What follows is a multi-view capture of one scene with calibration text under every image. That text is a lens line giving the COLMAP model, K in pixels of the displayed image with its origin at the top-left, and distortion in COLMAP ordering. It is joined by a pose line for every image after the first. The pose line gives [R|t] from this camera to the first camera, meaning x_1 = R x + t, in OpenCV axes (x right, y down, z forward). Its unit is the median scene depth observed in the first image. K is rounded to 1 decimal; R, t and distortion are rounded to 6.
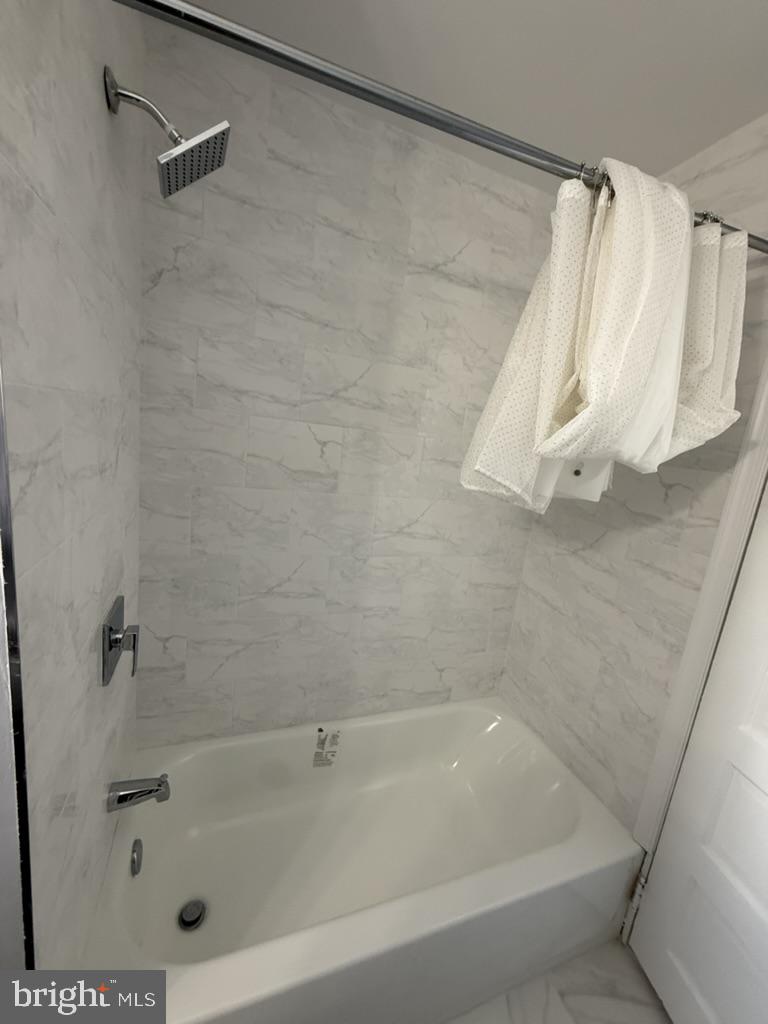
lens RADIAL K [[407.2, 0, 383.5], [0, 407.2, 510.9], [0, 0, 1]] dist [0.000324, 0.000243]
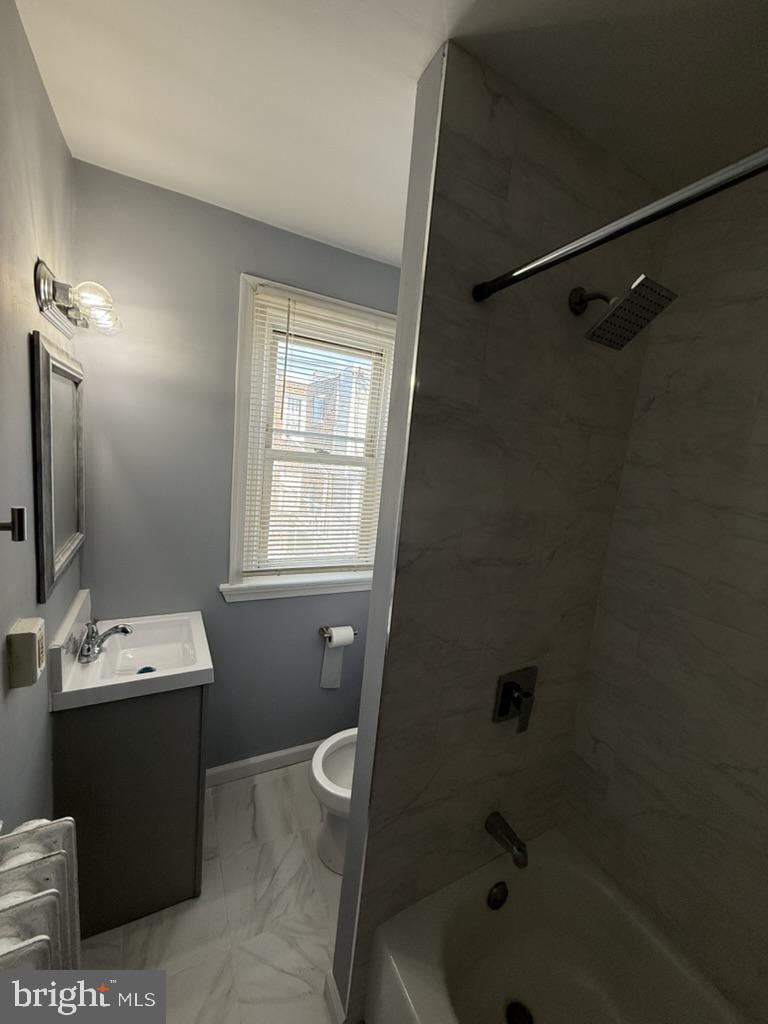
lens RADIAL K [[407.2, 0, 383.5], [0, 407.2, 510.9], [0, 0, 1]] dist [0.000324, 0.000243]
pose [[0.142460, 0.043145, -0.988860, 0.385464], [-0.268128, 0.963377, 0.003405, -0.099906], [0.952792, 0.264656, 0.148811, 0.210238]]
